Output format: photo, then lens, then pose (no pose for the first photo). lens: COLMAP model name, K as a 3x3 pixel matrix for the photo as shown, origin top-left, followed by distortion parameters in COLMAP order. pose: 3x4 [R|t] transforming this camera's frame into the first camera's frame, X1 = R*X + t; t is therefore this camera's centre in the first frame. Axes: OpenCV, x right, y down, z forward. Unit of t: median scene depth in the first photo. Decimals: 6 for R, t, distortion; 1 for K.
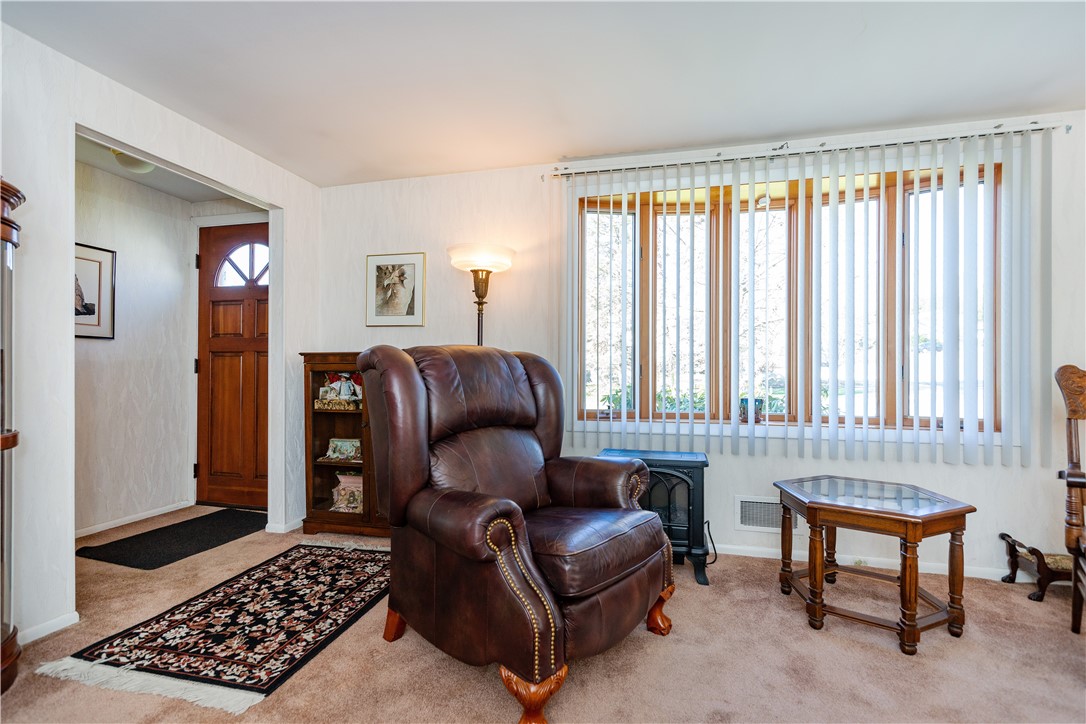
lens RADIAL K [[512.6, 0, 543.0], [0, 512.6, 362.0], [0, 0, 1]] dist [-0.001164, 0.000338]
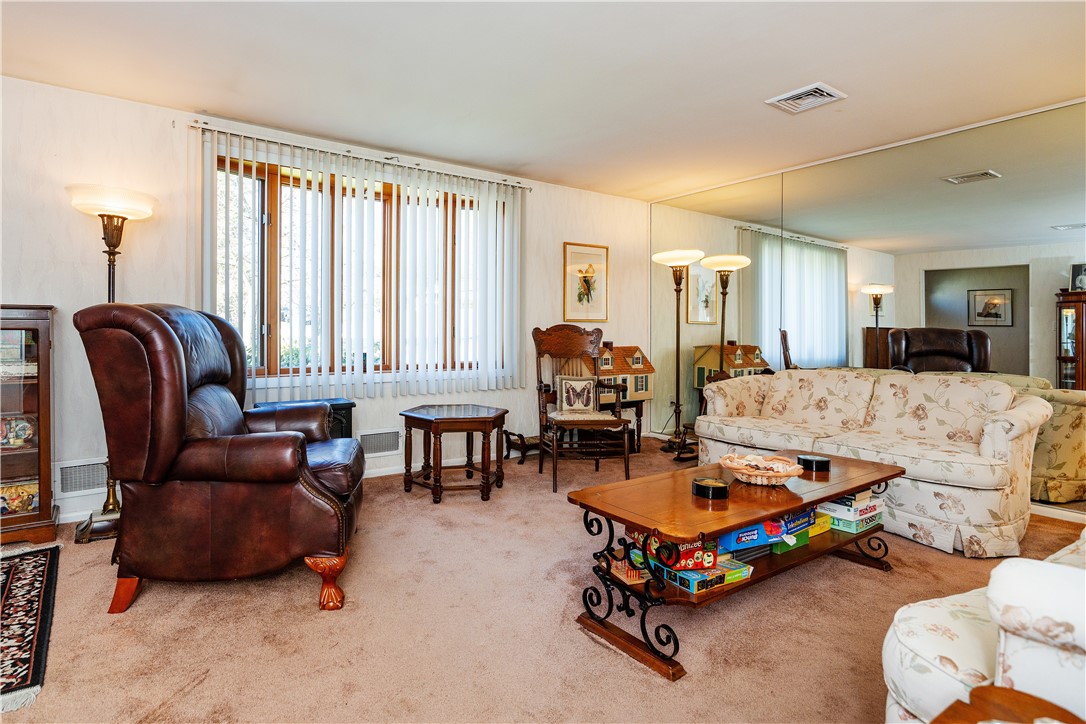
lens RADIAL K [[525.8, 0, 541.5], [0, 525.8, 326.2], [0, 0, 1]] dist [0.000094, 0.000247]
pose [[0.618066, 0.007413, 0.786091, -0.368798], [-0.011903, 0.999929, -0.000071, 0.001889], [-0.786036, -0.009313, 0.618110, -0.135178]]
